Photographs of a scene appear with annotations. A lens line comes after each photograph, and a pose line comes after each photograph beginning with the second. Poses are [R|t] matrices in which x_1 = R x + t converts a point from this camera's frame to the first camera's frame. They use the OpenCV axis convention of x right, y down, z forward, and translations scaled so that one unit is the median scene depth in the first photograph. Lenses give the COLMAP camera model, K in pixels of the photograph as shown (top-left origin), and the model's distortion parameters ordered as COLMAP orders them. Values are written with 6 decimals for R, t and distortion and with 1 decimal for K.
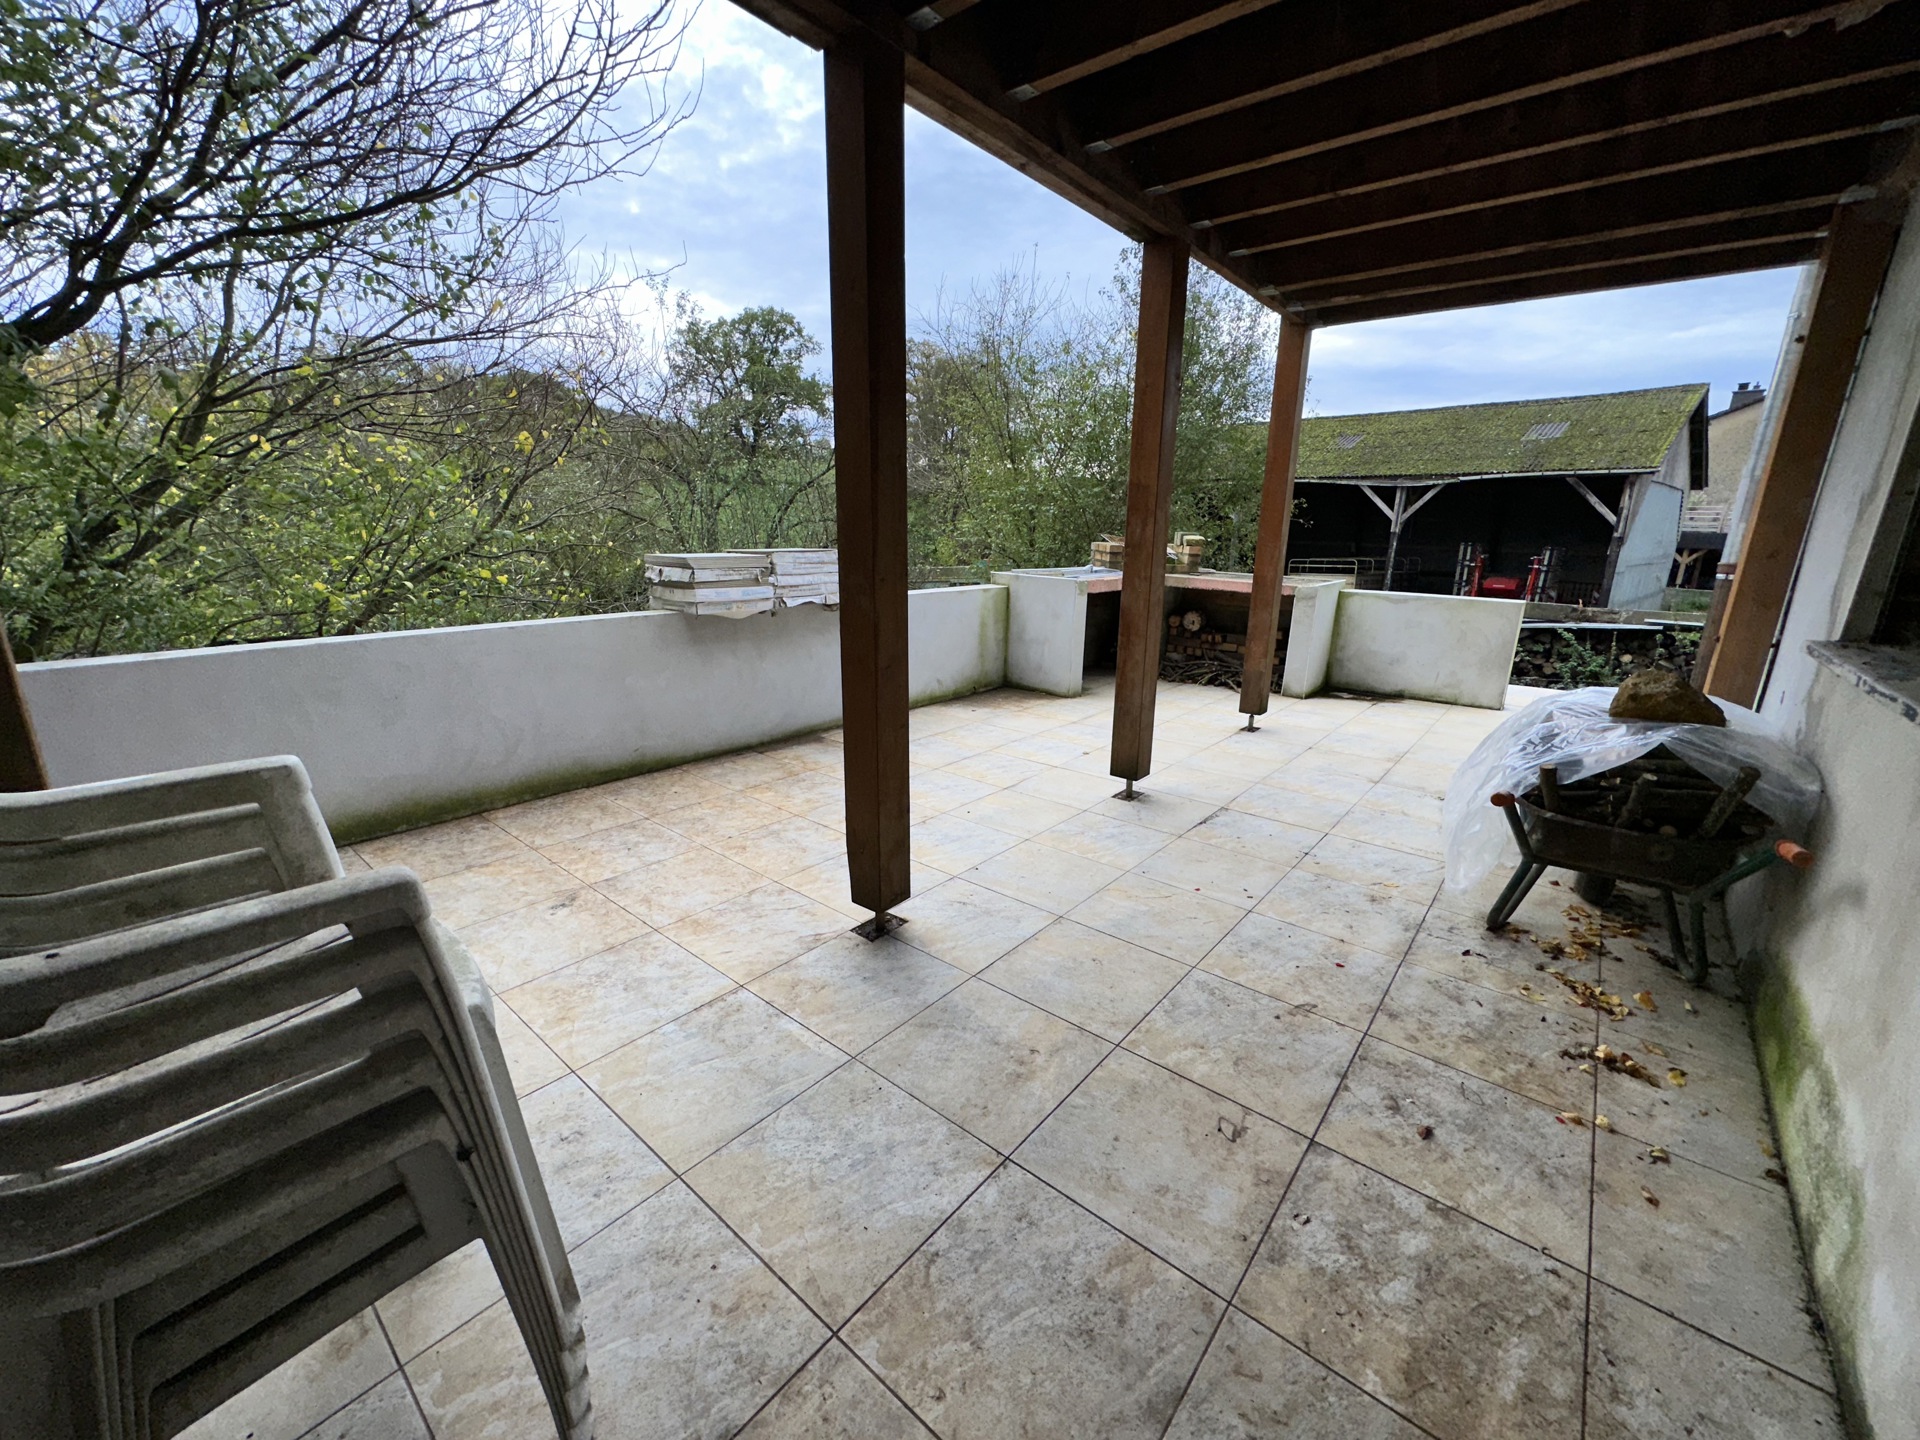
lens RADIAL K [[769.4, 0, 960.1], [0, 769.4, 717.7], [0, 0, 1]] dist [-0.000296, -0.000288]
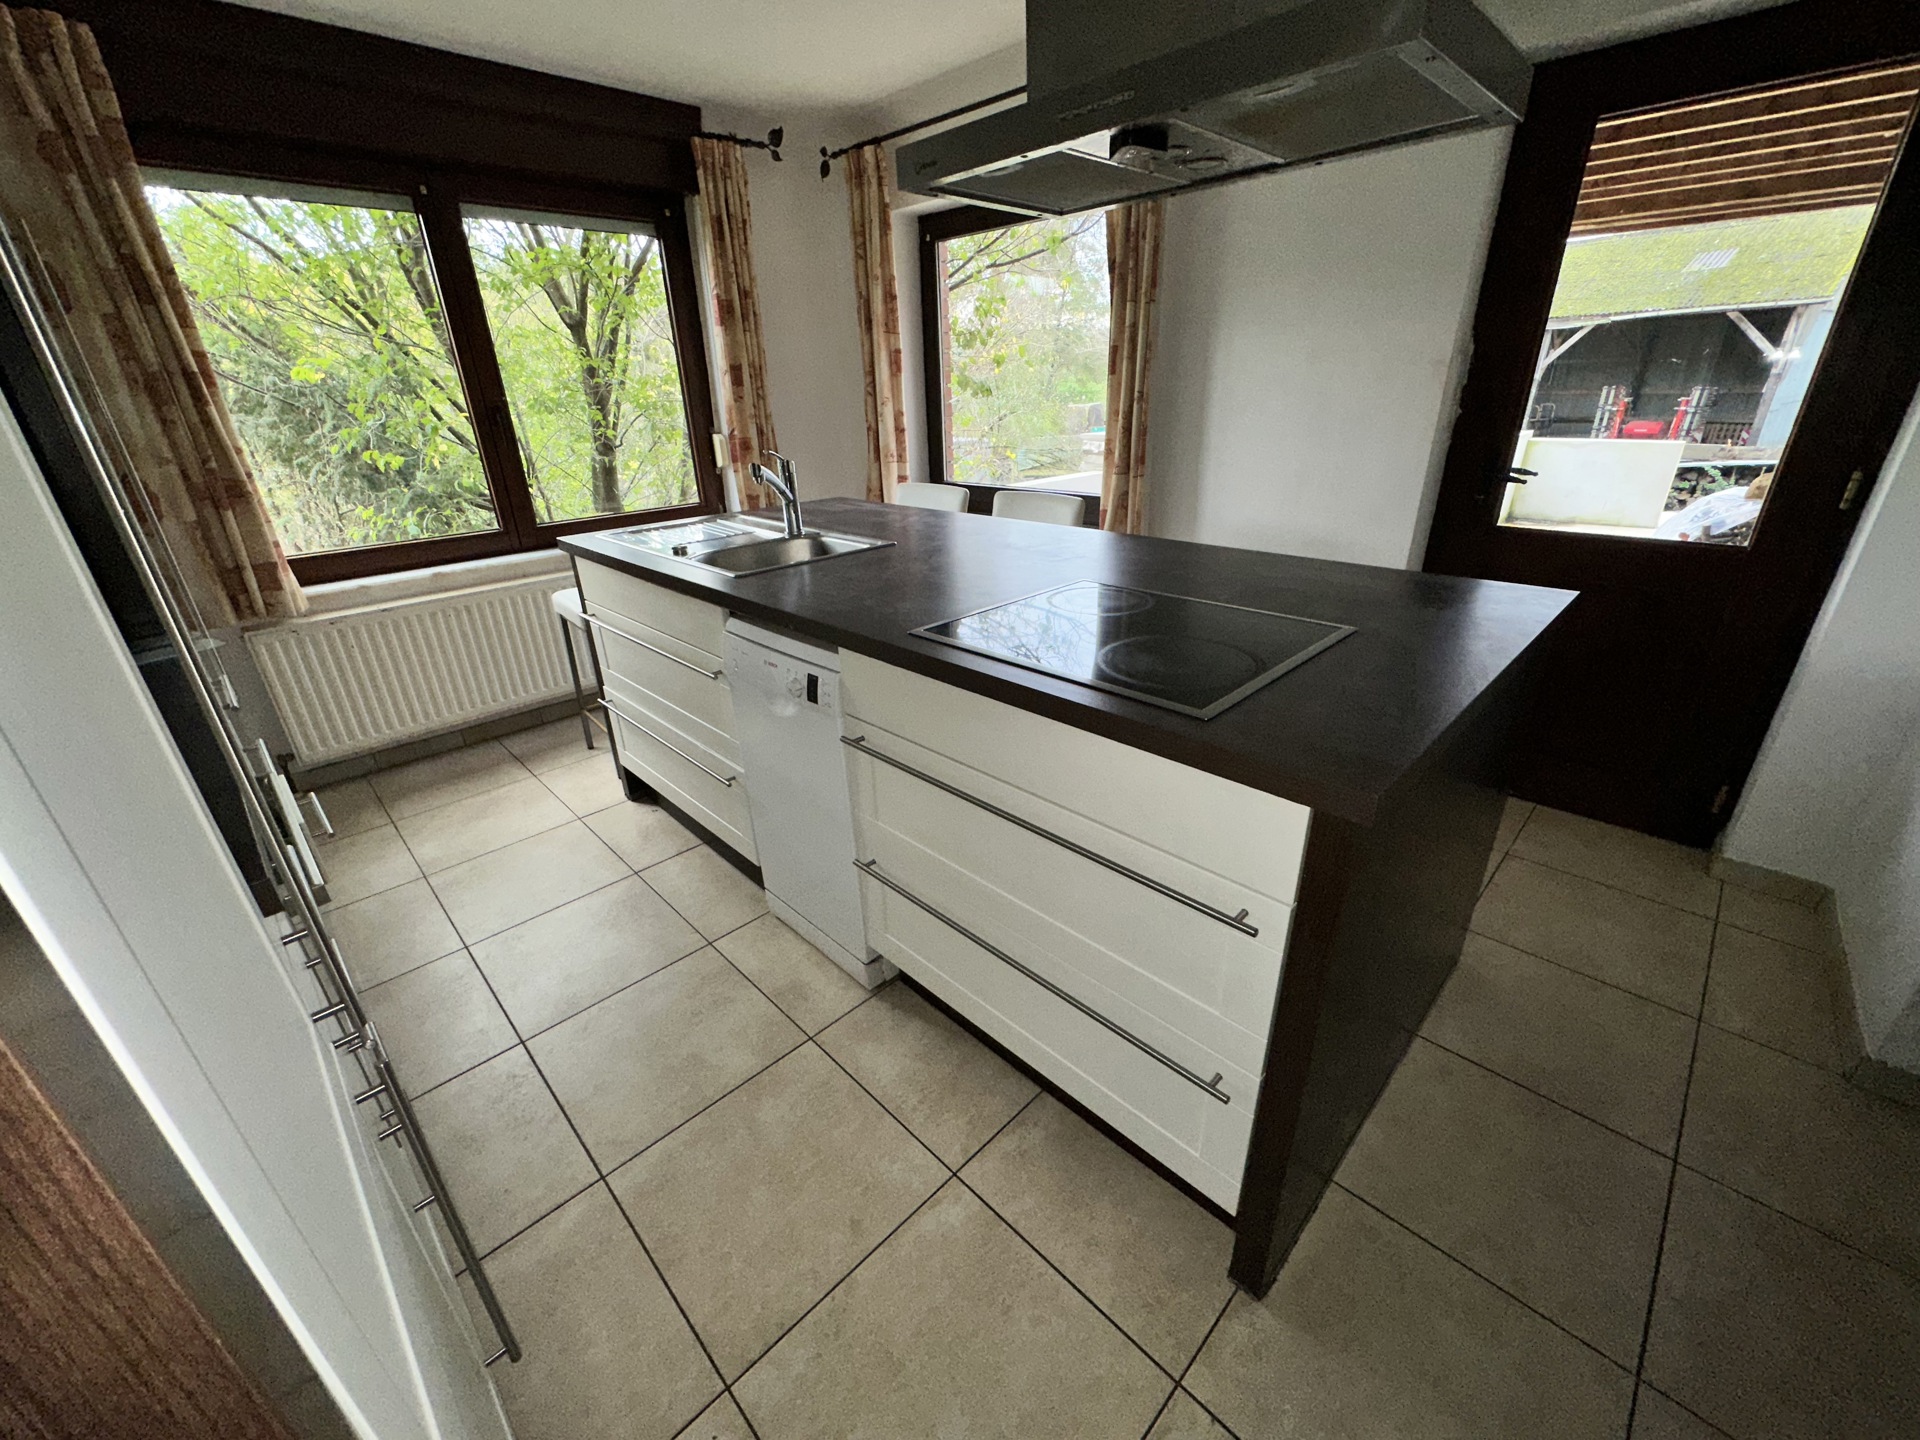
lens RADIAL K [[769.4, 0, 960.1], [0, 769.4, 717.7], [0, 0, 1]] dist [-0.000296, -0.000288]
pose [[0.996042, -0.012201, -0.088045, -0.114240], [0.025920, 0.987352, 0.156413, 0.021907], [0.085023, -0.158076, 0.983760, -0.138452]]
